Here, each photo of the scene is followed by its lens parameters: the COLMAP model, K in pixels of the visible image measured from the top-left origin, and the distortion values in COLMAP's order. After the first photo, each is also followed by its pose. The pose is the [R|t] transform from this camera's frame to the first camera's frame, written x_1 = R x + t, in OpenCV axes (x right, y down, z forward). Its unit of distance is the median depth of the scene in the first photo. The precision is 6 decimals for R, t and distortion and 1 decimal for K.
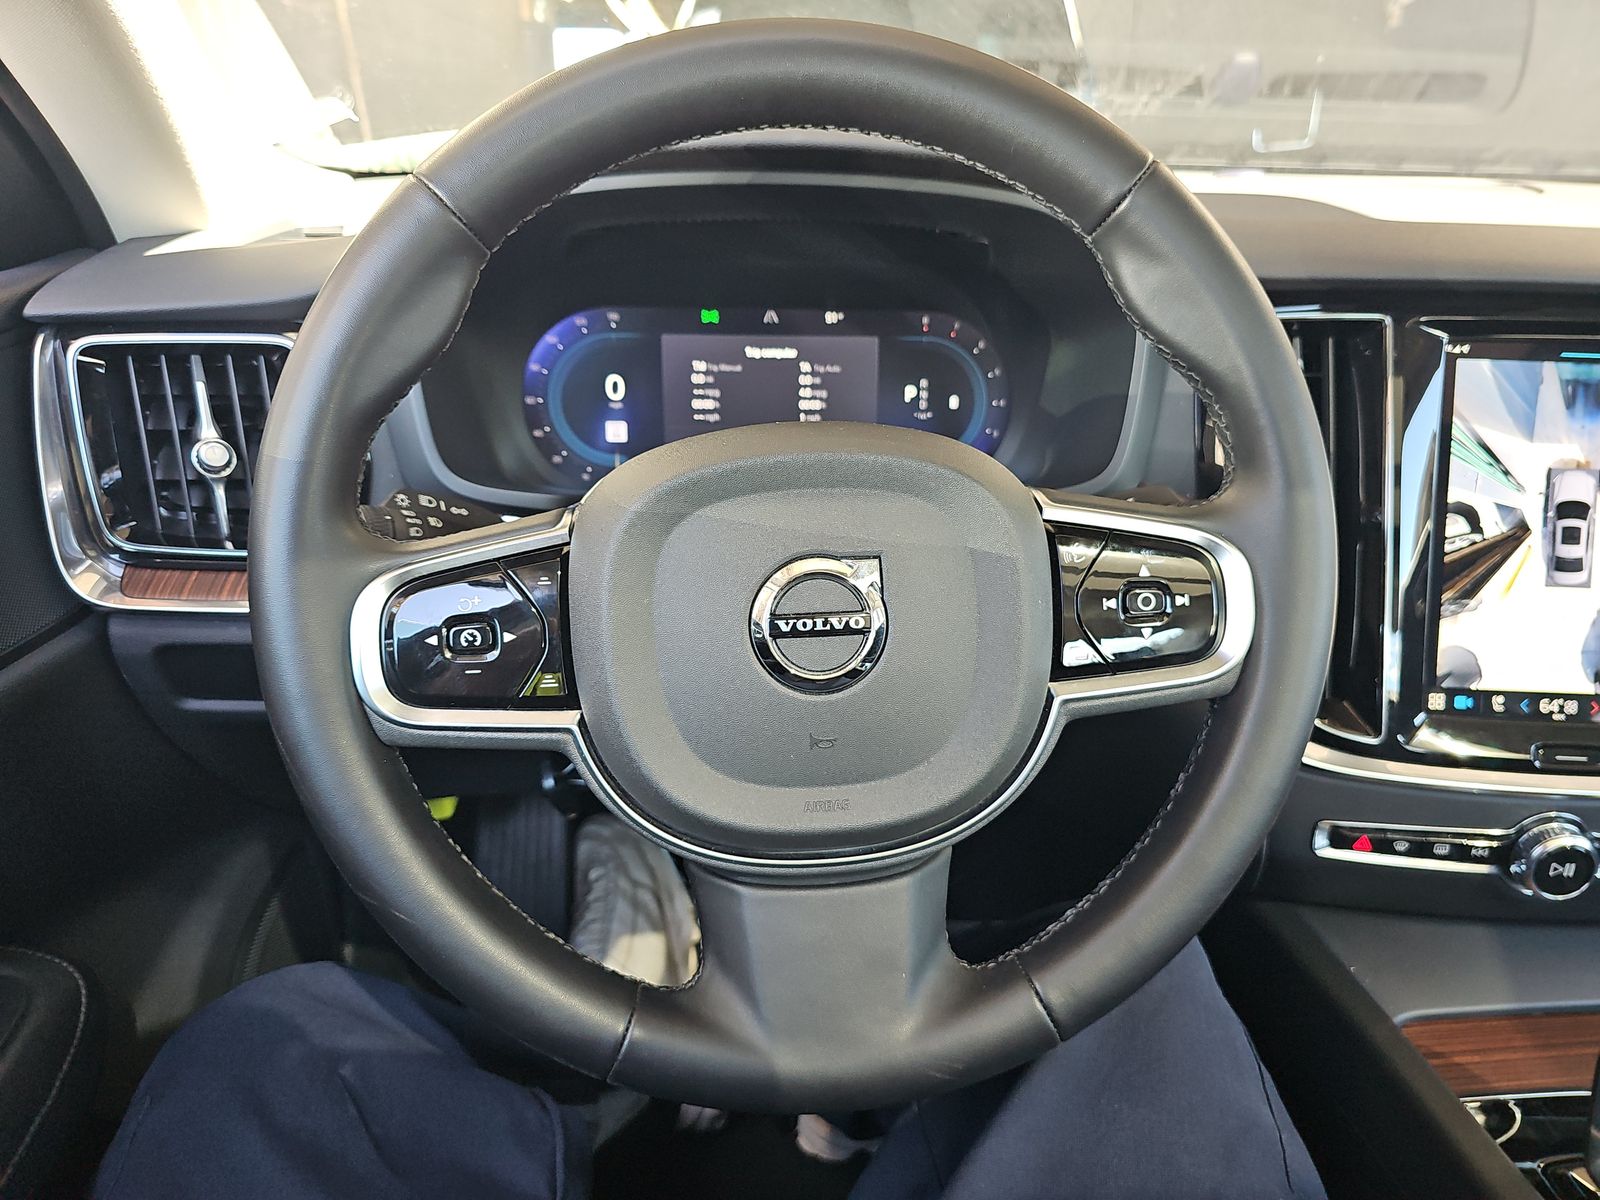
lens RADIAL K [[1073.0, 0, 800.0], [0, 1073.0, 600.0], [0, 0, 1]] dist [0.032201, -0.019363]
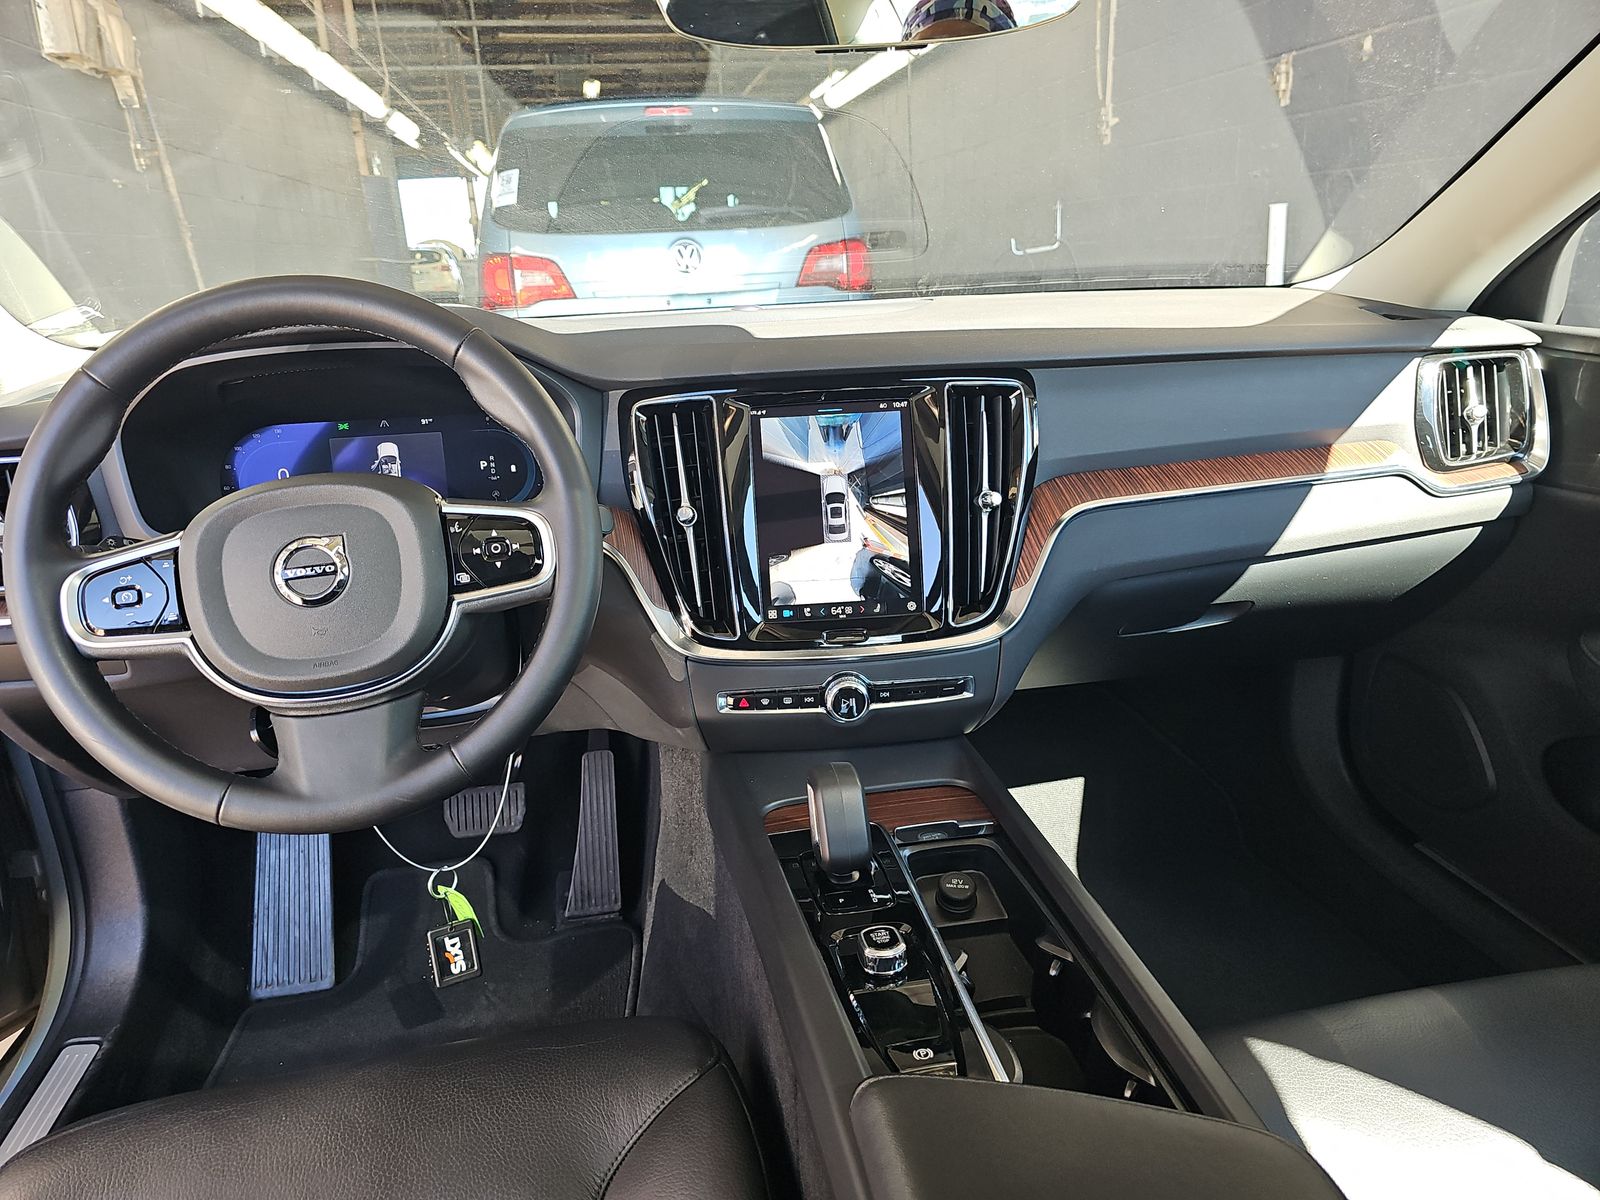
lens RADIAL K [[1073.0, 0, 800.0], [0, 1073.0, 600.0], [0, 0, 1]] dist [0.032201, -0.019363]
pose [[0.990305, -0.094463, 0.101851, 0.465157], [0.103197, 0.991091, -0.084192, 0.220745], [-0.092990, 0.093886, 0.991231, -0.695896]]
